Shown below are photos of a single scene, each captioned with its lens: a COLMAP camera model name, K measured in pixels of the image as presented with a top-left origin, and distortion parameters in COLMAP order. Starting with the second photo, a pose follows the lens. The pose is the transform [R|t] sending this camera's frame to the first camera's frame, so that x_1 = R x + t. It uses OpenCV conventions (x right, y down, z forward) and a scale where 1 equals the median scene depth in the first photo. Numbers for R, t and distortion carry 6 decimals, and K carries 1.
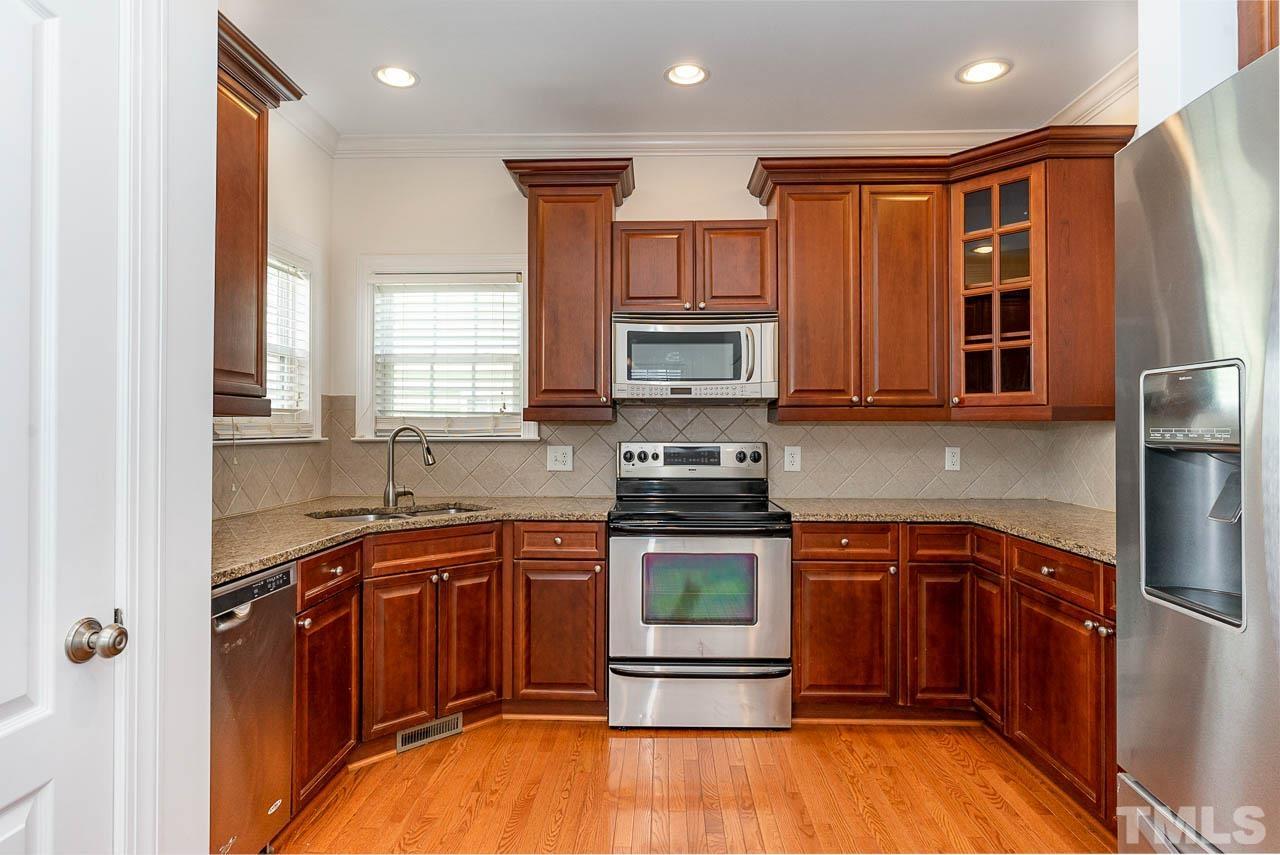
lens RADIAL K [[697.2, 0, 643.5], [0, 697.2, 428.0], [0, 0, 1]] dist [-0.002928, -0.000486]
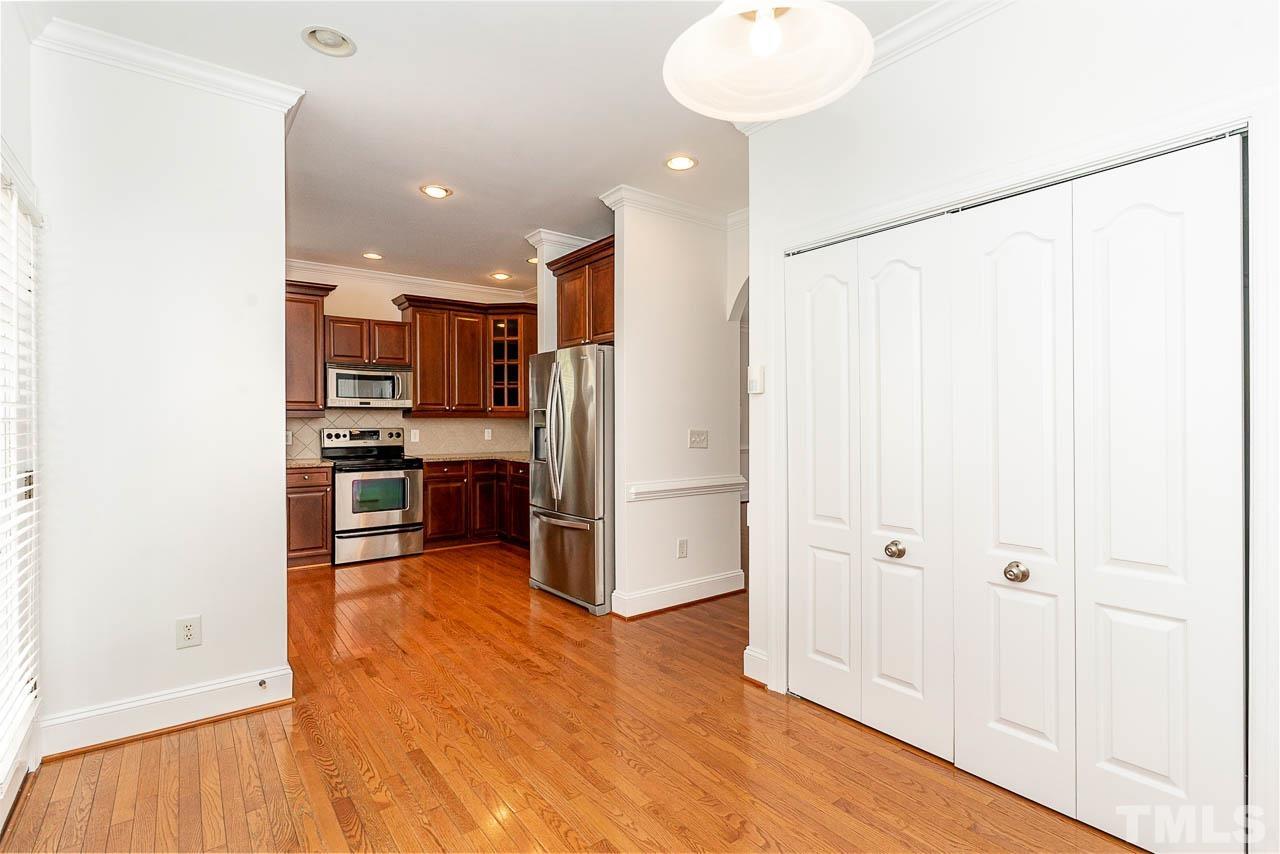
lens RADIAL K [[604.8, 0, 640.0], [0, 604.8, 427.0], [0, 0, 1]] dist [0.001080, -0.000232]
pose [[0.780381, -0.008495, 0.625247, -0.458865], [-0.001963, 0.999869, 0.016035, -0.014049], [-0.625301, -0.013741, 0.780263, -0.963629]]
